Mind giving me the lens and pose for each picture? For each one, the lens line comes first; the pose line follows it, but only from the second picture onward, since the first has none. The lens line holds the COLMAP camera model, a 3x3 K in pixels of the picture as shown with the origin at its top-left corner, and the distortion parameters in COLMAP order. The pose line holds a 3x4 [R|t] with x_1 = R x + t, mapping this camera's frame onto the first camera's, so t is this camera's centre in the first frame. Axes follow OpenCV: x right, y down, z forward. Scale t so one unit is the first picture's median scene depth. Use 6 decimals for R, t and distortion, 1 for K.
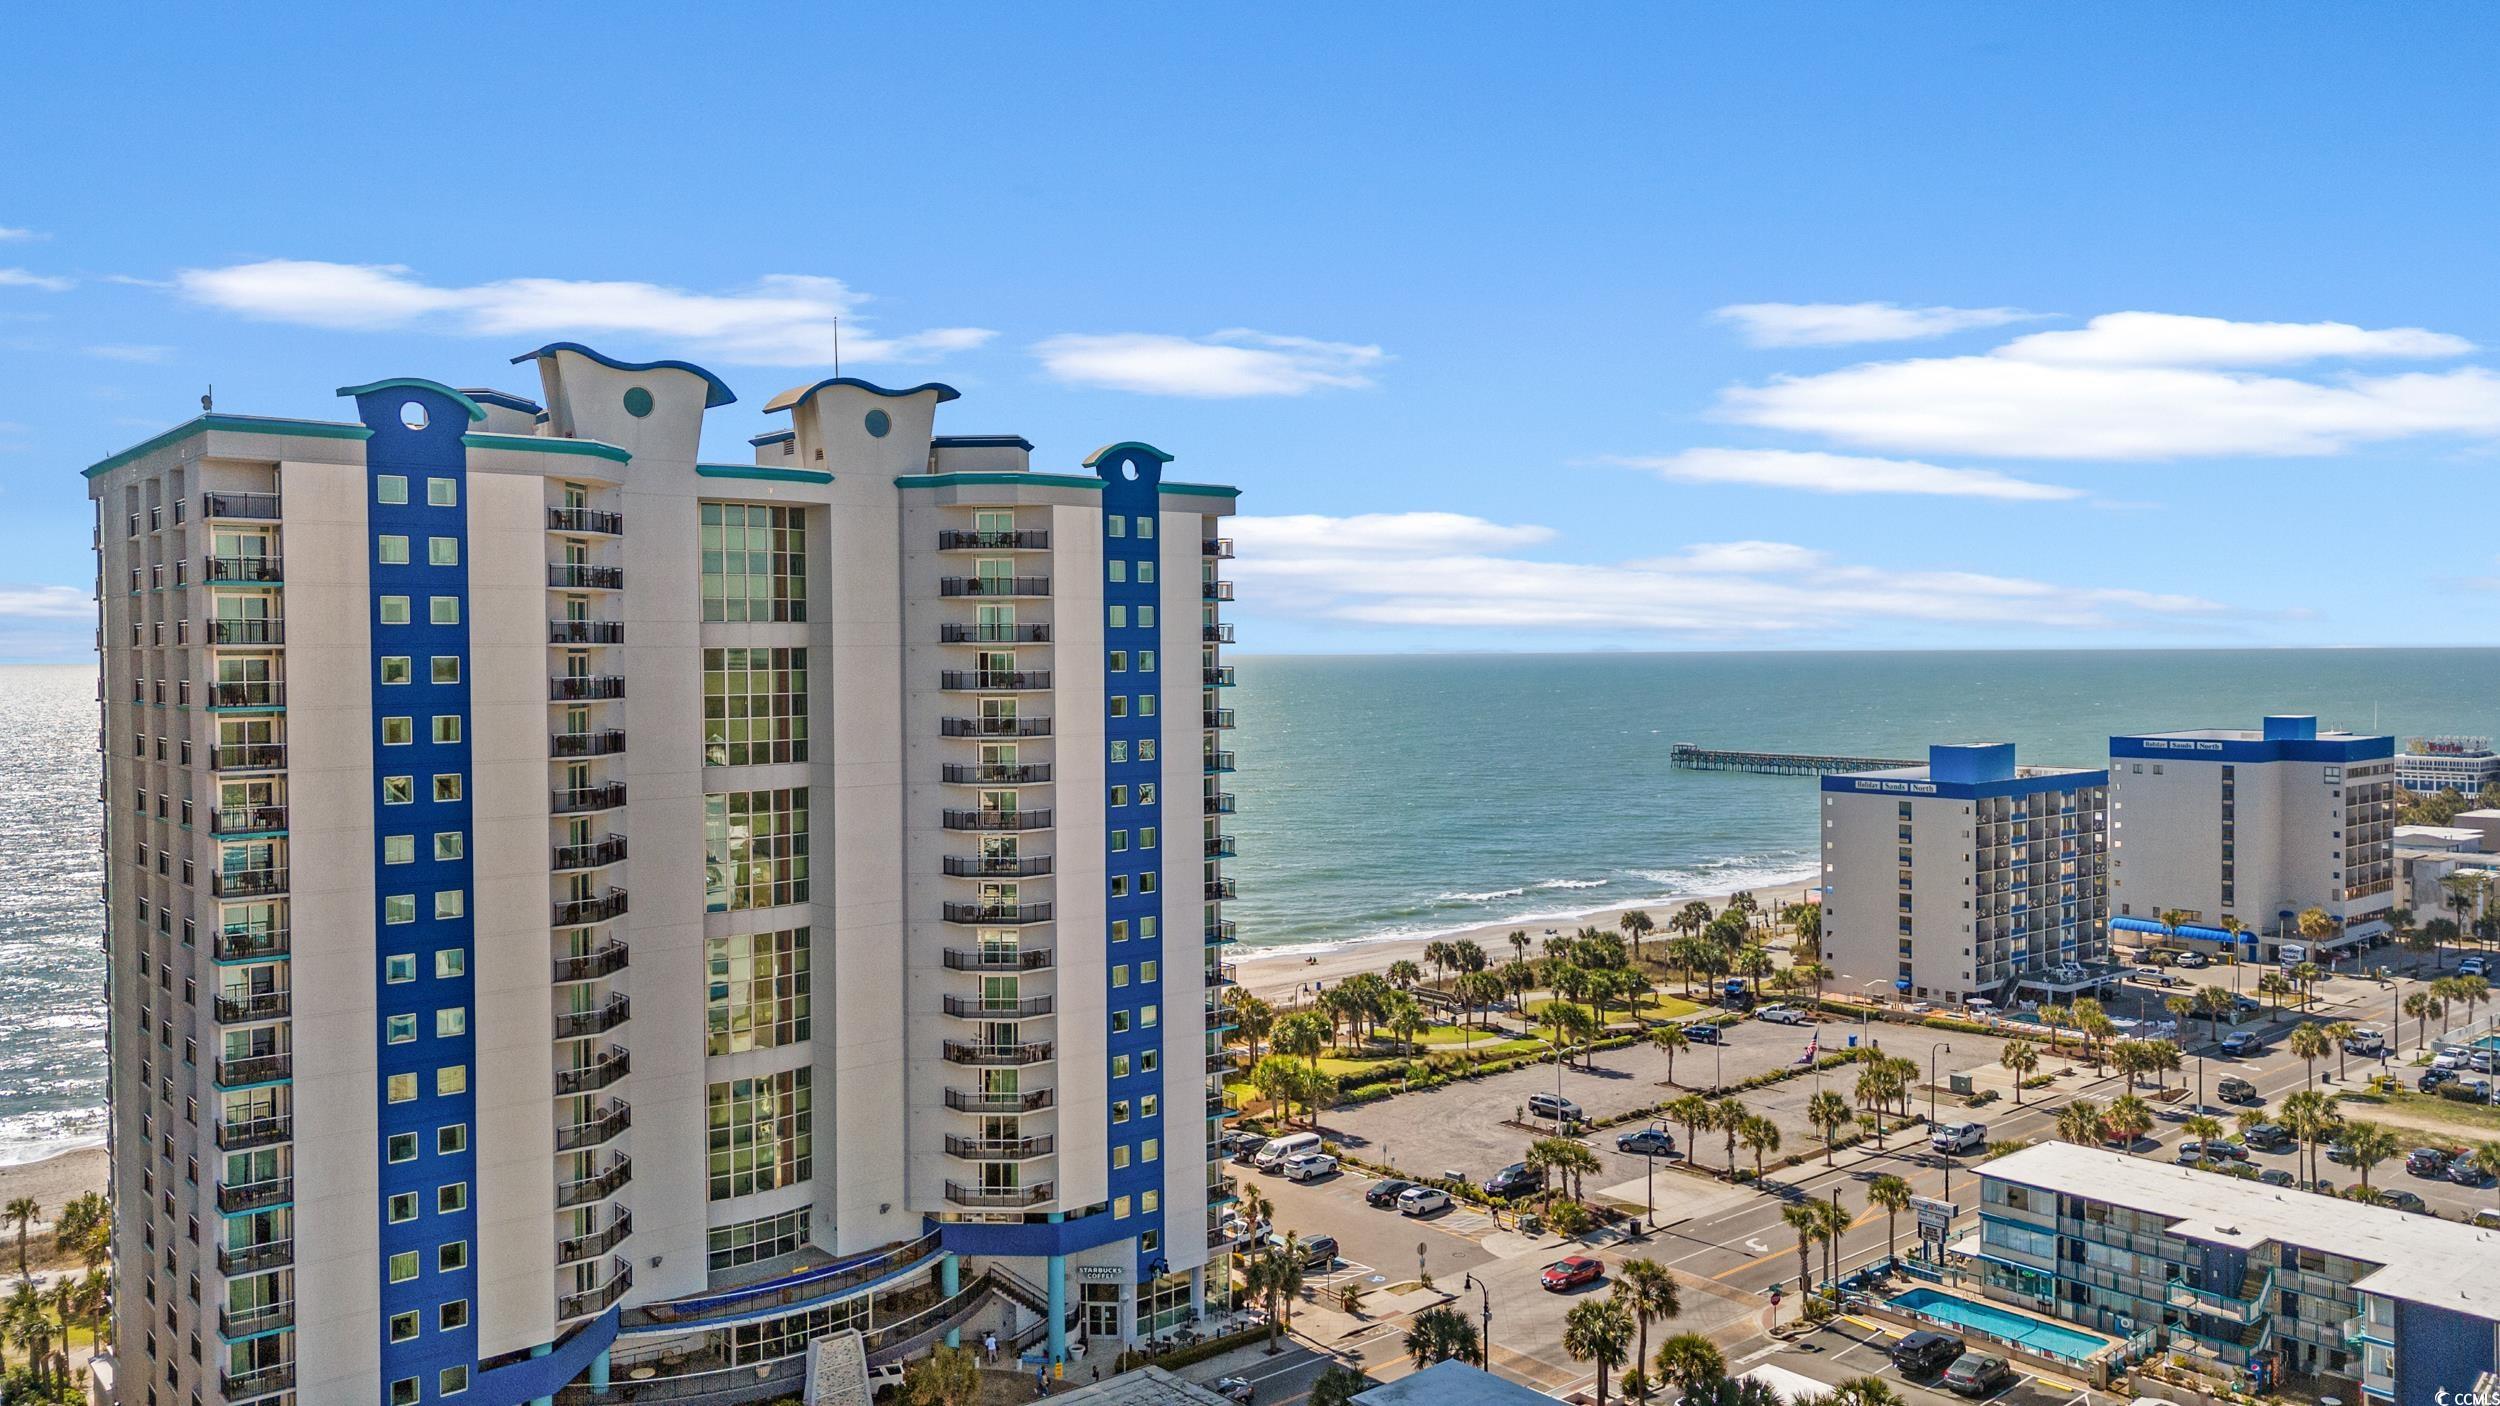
lens RADIAL K [[1820.1, 0, 1250.0], [0, 1820.1, 703.0], [0, 0, 1]] dist [0.081216, -0.075104]
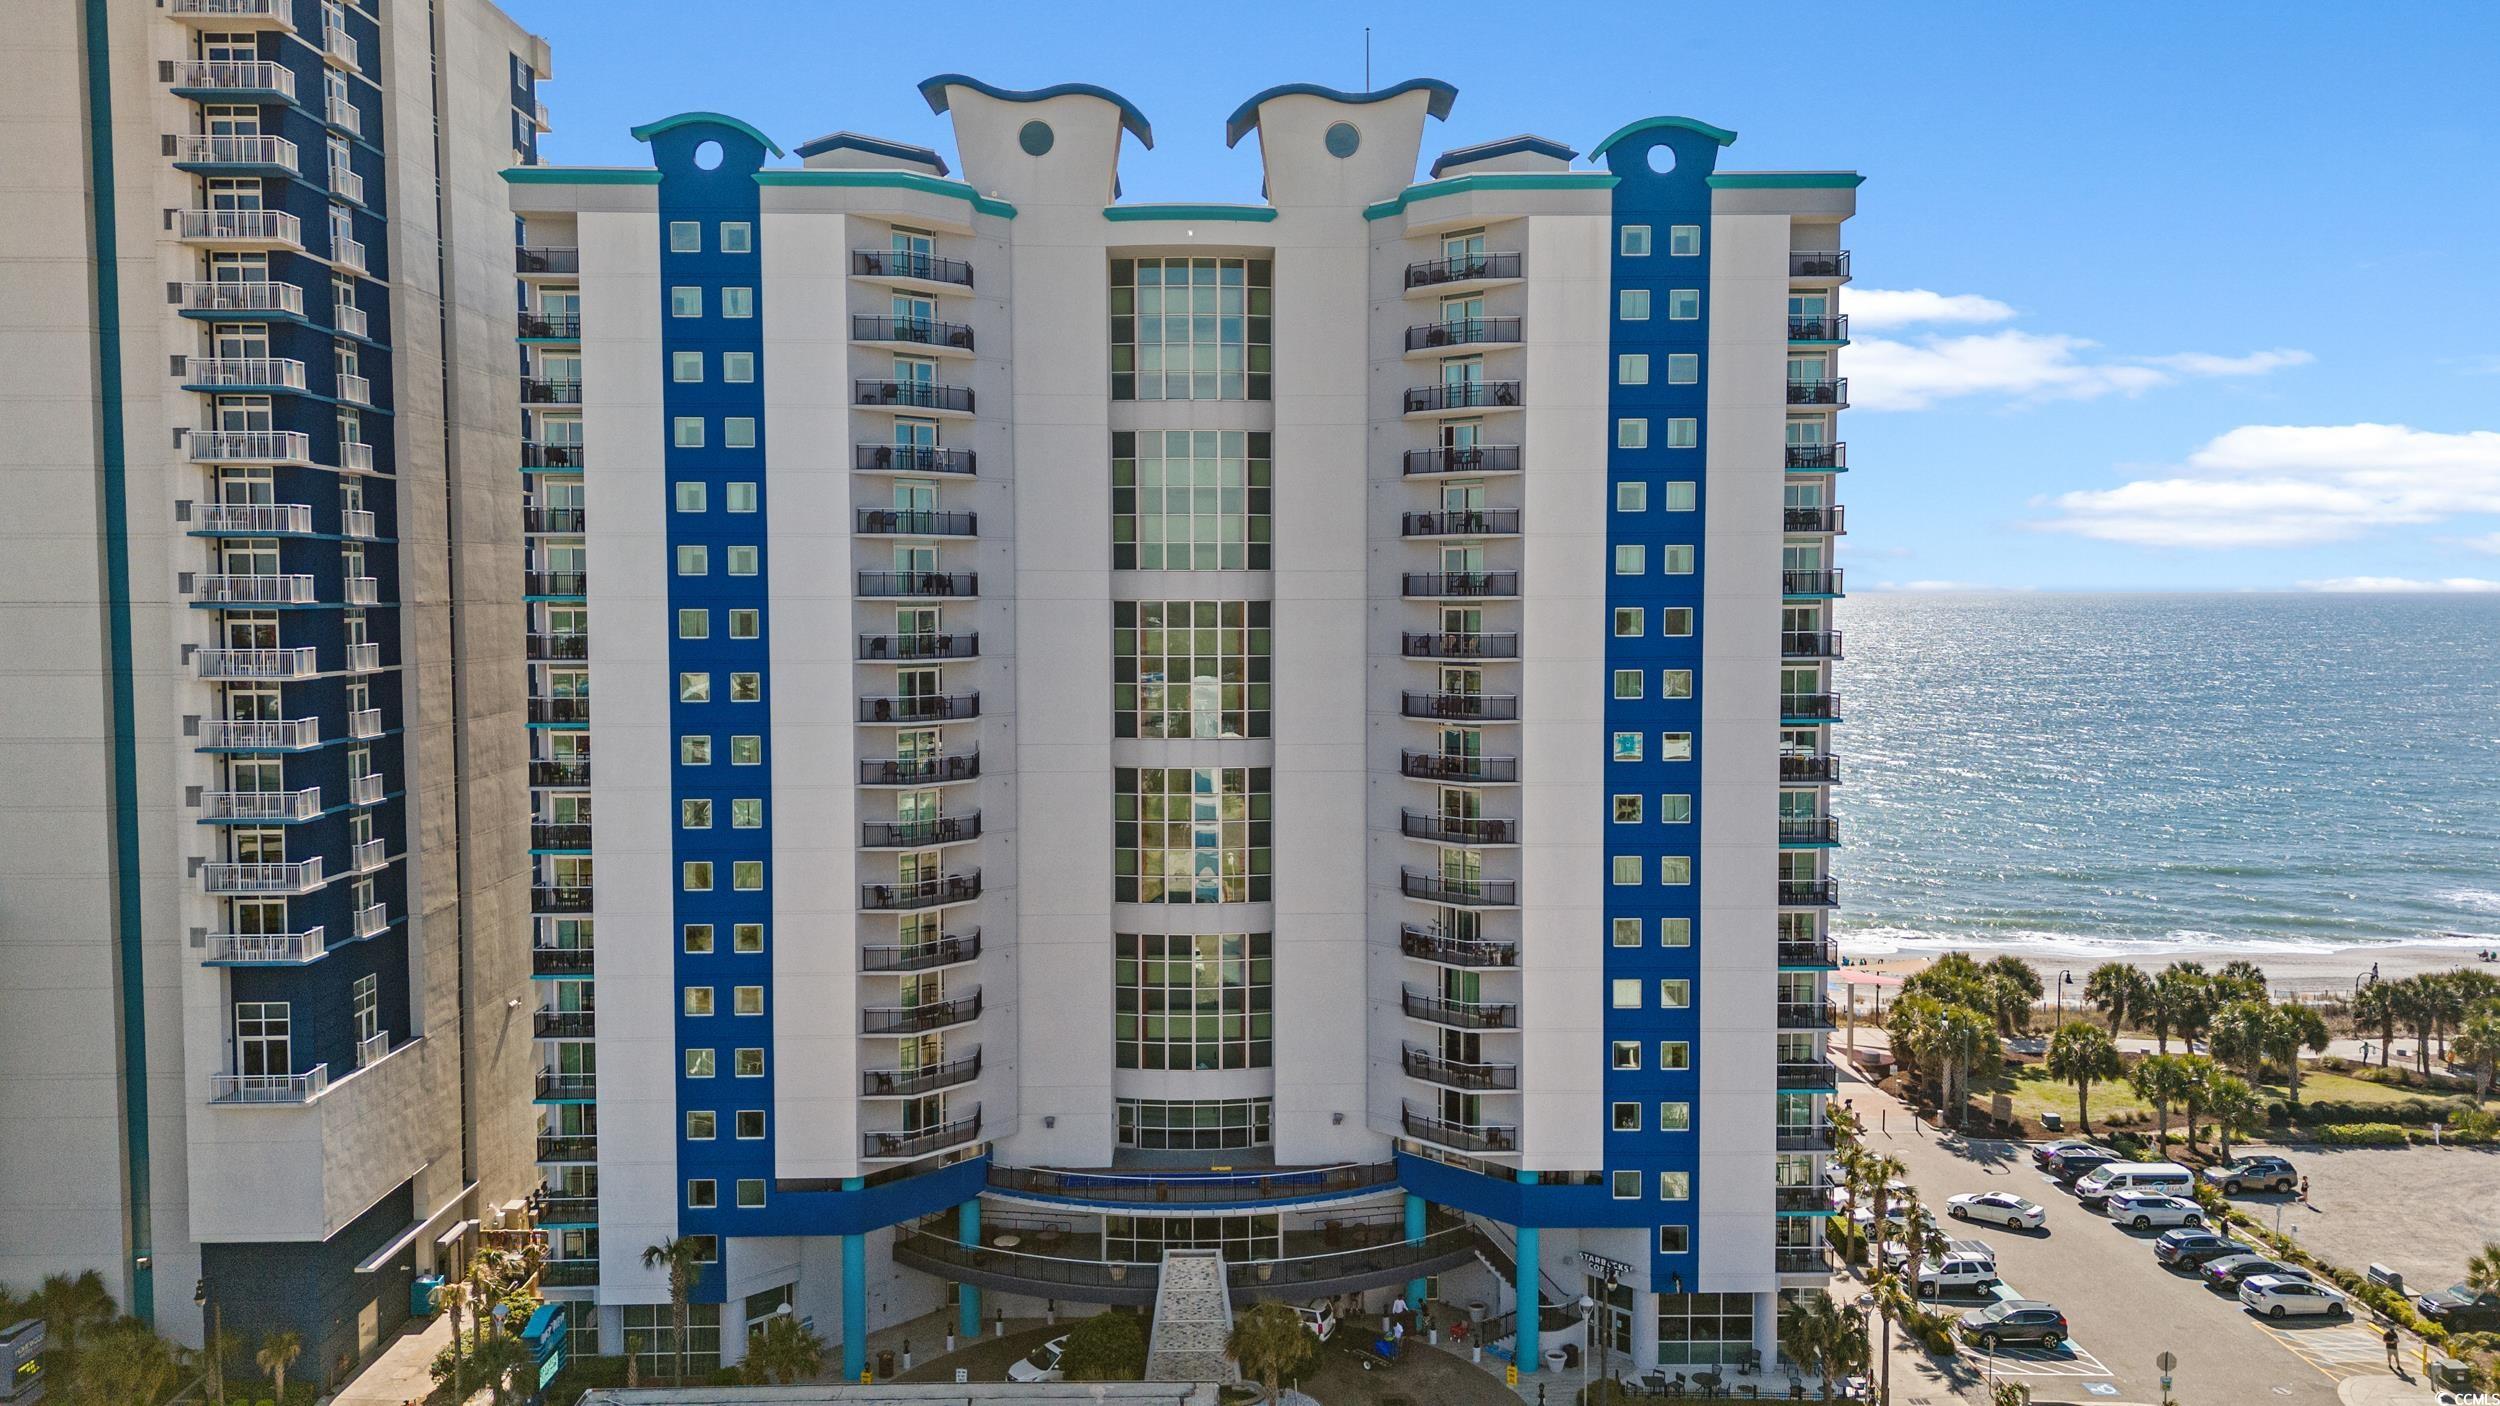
lens RADIAL K [[1820.1, 0, 1250.0], [0, 1820.1, 703.0], [0, 0, 1]] dist [0.081216, -0.075104]
pose [[0.777912, 0.043097, -0.626894, 0.271489], [-0.021600, 0.998890, 0.041868, 0.057766], [0.628002, -0.019029, 0.777979, 0.349022]]
